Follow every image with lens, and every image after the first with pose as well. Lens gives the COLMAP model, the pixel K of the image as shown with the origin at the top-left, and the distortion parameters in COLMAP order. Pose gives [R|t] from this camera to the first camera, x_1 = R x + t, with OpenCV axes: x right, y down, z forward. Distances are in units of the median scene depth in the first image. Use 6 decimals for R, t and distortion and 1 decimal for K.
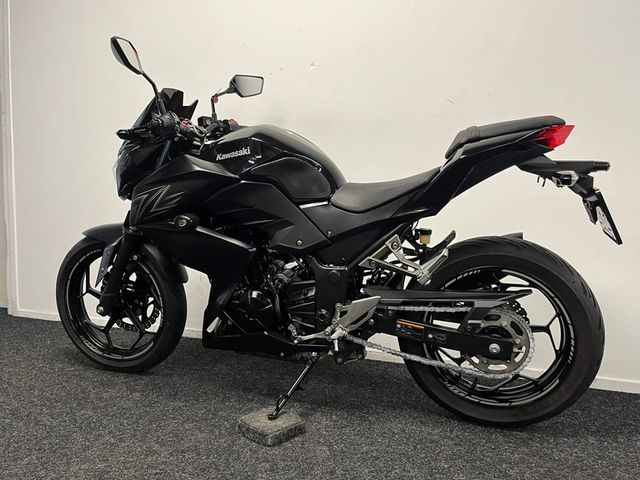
lens RADIAL K [[523.8, 0, 320.0], [0, 523.8, 240.0], [0, 0, 1]] dist [0.015682, -0.000025]
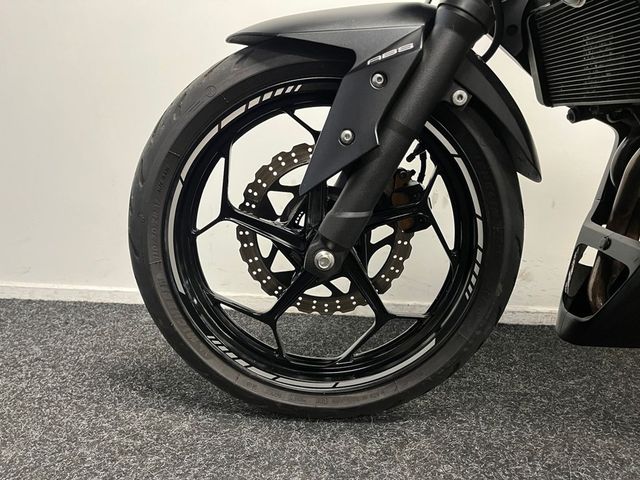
lens RADIAL K [[488.7, 0, 320.0], [0, 488.7, 240.0], [0, 0, 1]] dist [0.081552, -0.134846]
pose [[0.962362, -0.028446, 0.270278, -0.604020], [0.007333, 0.996863, 0.078808, 0.112782], [-0.271672, -0.073860, 0.959552, 0.835083]]
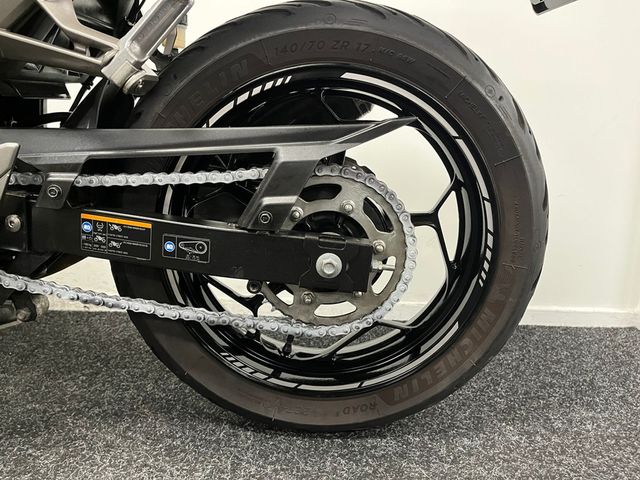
lens RADIAL K [[488.7, 0, 320.0], [0, 488.7, 240.0], [0, 0, 1]] dist [0.081552, -0.134846]
pose [[0.945857, -0.048794, 0.320895, 0.193141], [0.018844, 0.995223, 0.095787, 0.141457], [-0.324036, -0.084554, 0.942259, 0.607574]]
